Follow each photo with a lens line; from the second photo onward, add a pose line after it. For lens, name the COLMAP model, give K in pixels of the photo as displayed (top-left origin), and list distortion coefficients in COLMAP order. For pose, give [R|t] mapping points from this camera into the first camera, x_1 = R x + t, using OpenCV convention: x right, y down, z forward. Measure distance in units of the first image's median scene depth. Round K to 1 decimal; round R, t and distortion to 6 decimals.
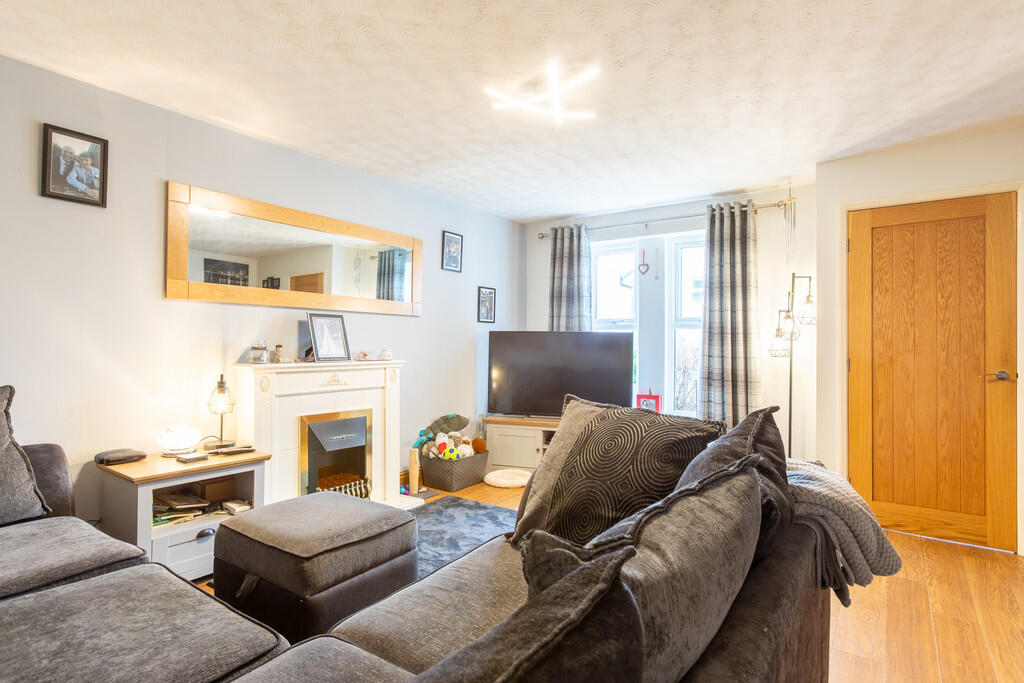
lens RADIAL K [[531.1, 0, 512.2], [0, 531.1, 342.3], [0, 0, 1]] dist [-0.017762, 0.017910]
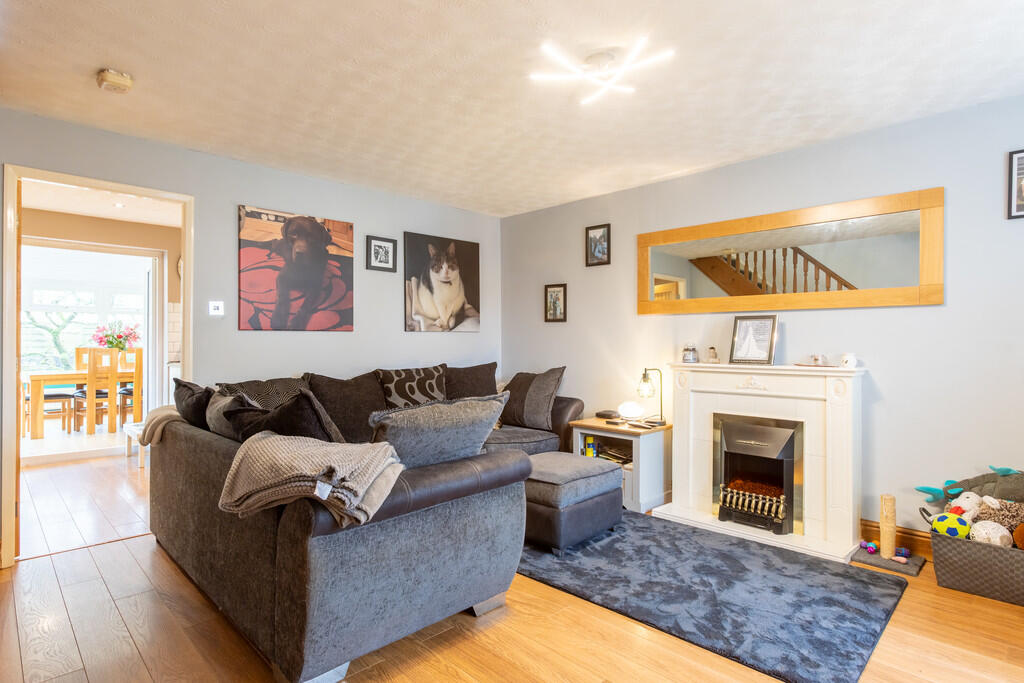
lens RADIAL K [[531.1, 0, 512.2], [0, 531.1, 342.3], [0, 0, 1]] dist [-0.017762, 0.017910]
pose [[-0.159612, -0.005656, -0.987164, 0.783862], [0.001860, 0.999980, -0.006030, 0.001432], [0.987178, -0.002798, -0.159599, 0.813175]]
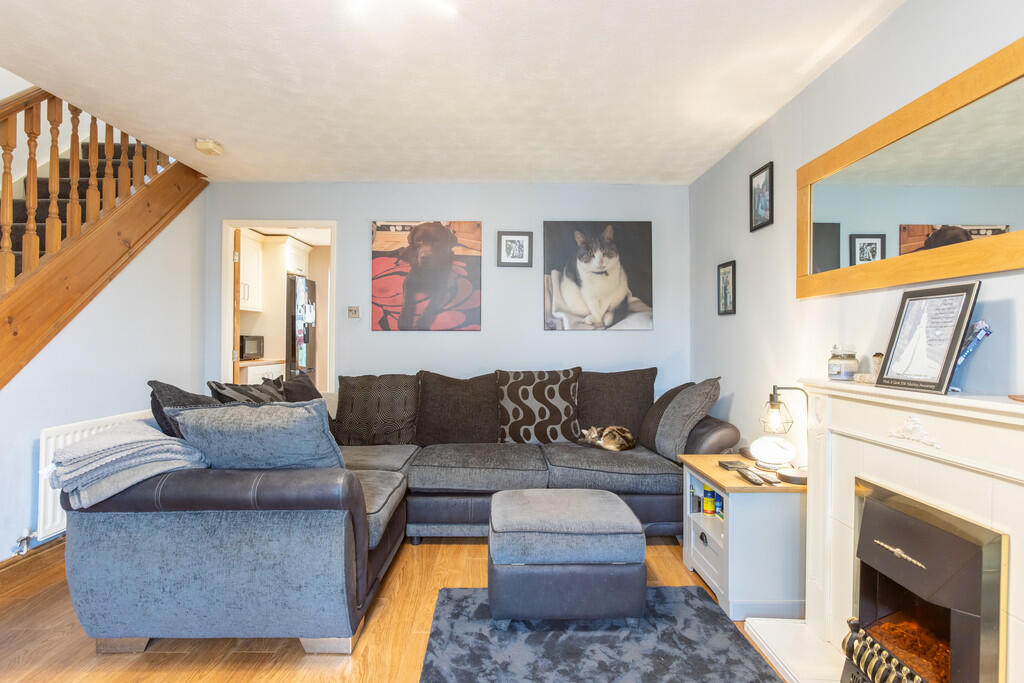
lens RADIAL K [[531.1, 0, 512.2], [0, 531.1, 342.3], [0, 0, 1]] dist [-0.017762, 0.017910]
pose [[-0.799607, -0.010142, -0.600437, 0.258414], [-0.008678, 0.999948, -0.005333, 0.000164], [0.600460, 0.000946, -0.799654, 1.309596]]
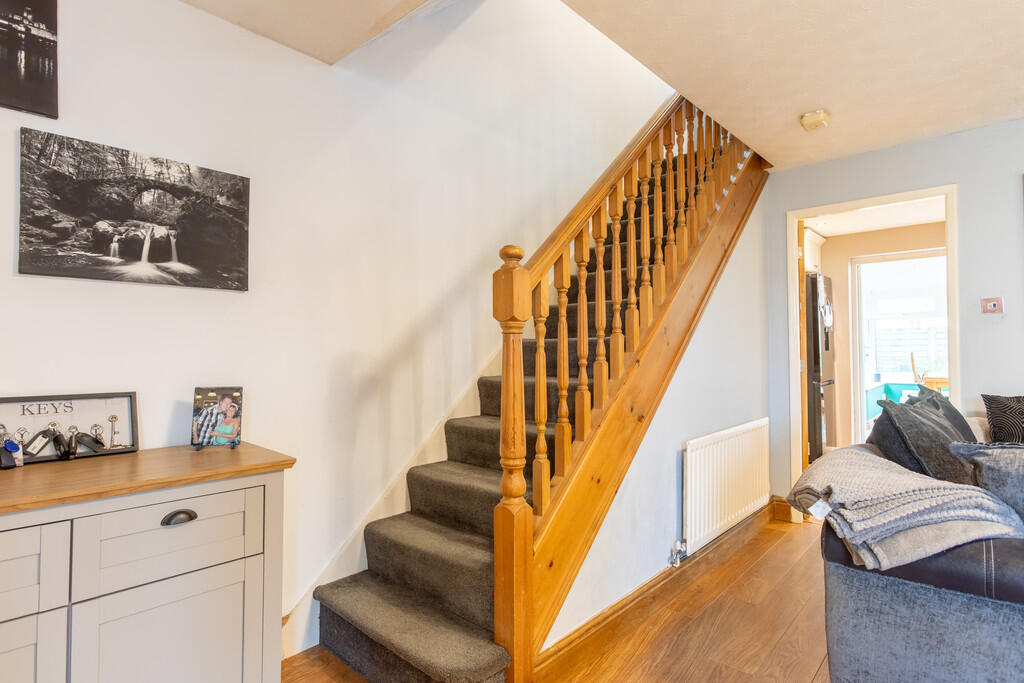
lens RADIAL K [[531.1, 0, 512.2], [0, 531.1, 342.3], [0, 0, 1]] dist [-0.017762, 0.017910]
pose [[-0.995631, 0.004804, 0.093257, 0.538550], [0.003129, 0.999831, -0.018096, 0.000773], [-0.093328, -0.017725, -0.995478, 1.041092]]
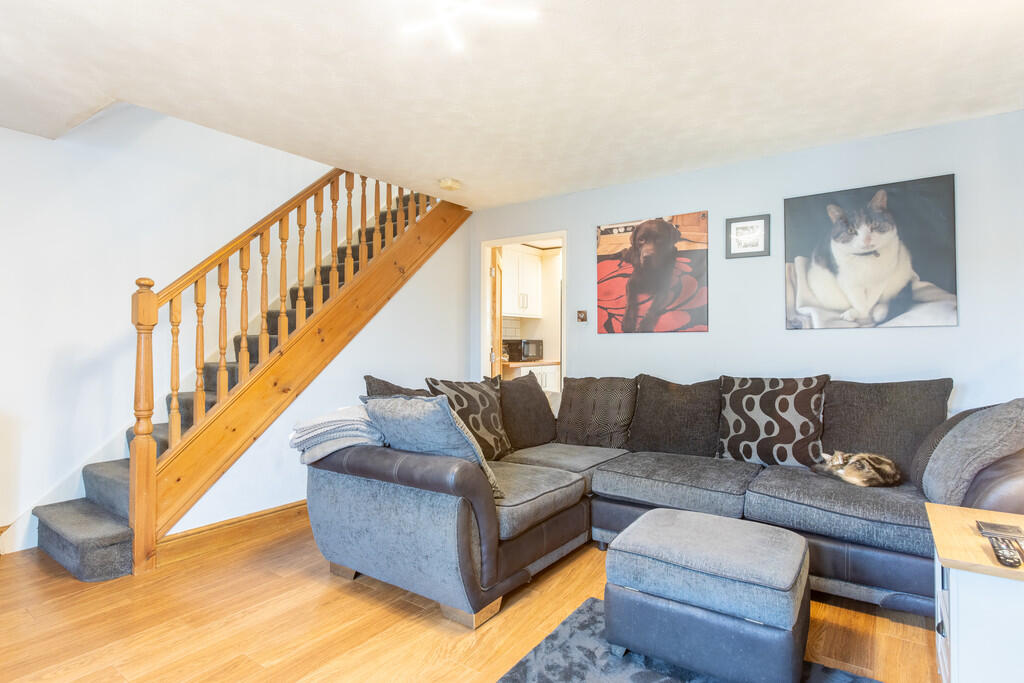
lens RADIAL K [[531.1, 0, 512.2], [0, 531.1, 342.3], [0, 0, 1]] dist [-0.017762, 0.017910]
pose [[-0.999715, -0.005409, -0.023266, -0.006121], [-0.005275, 0.999969, -0.005834, -0.001749], [0.023297, -0.005710, -0.999712, 1.386140]]
